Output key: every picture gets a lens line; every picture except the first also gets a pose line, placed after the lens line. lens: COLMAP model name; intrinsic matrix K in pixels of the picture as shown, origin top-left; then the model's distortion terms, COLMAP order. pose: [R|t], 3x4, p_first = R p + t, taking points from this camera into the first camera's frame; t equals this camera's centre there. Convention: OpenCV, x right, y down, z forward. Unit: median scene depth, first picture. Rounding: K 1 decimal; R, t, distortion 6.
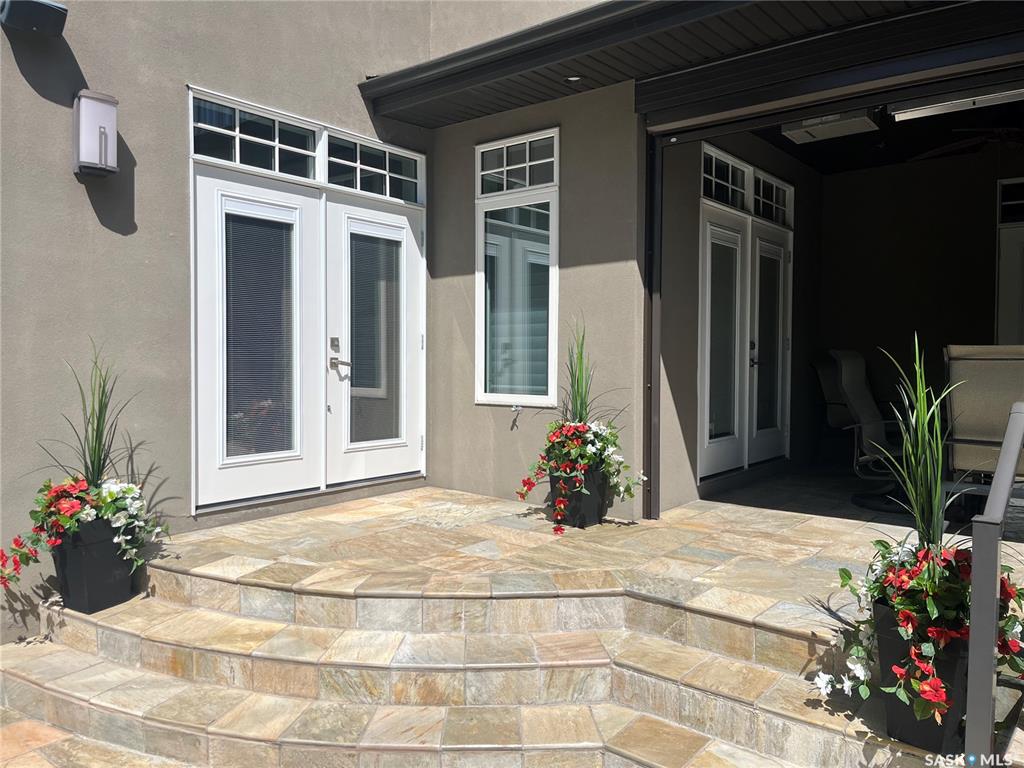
lens RADIAL K [[772.0, 0, 510.9], [0, 772.0, 369.8], [0, 0, 1]] dist [0.069690, -0.095866]
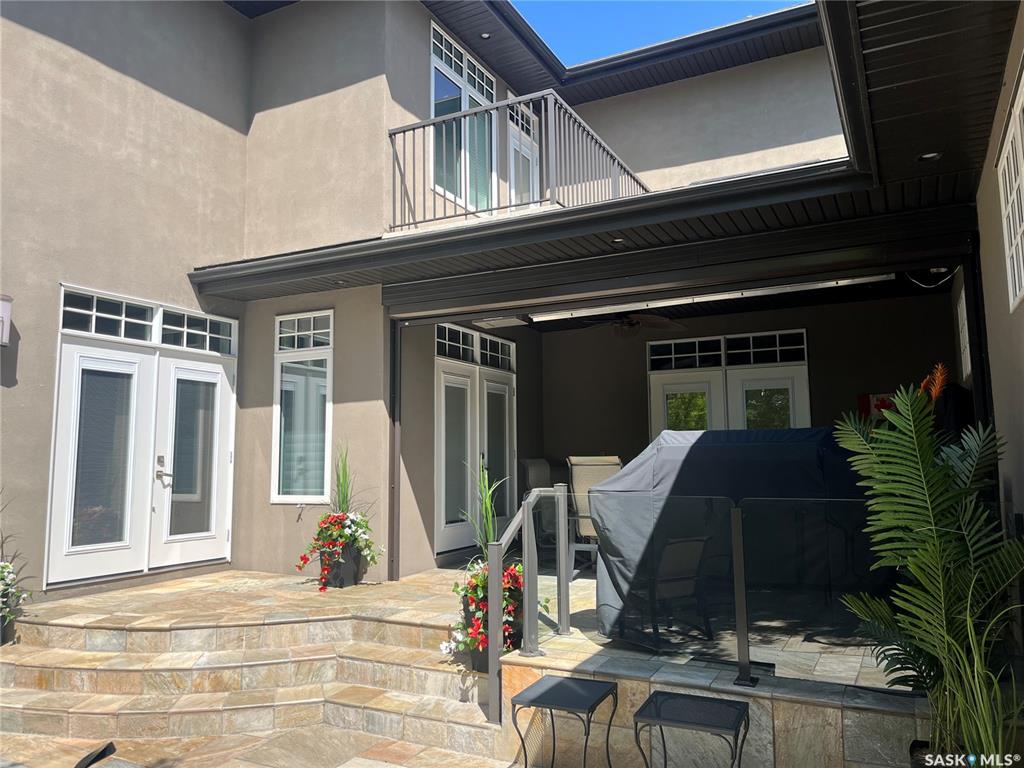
lens RADIAL K [[772.0, 0, 510.9], [0, 772.0, 369.8], [0, 0, 1]] dist [0.069690, -0.095866]
pose [[0.978869, 0.010863, 0.204200, 0.102728], [0.017255, 0.990639, -0.135415, 0.005110], [-0.203760, 0.136077, 0.969518, -0.523962]]
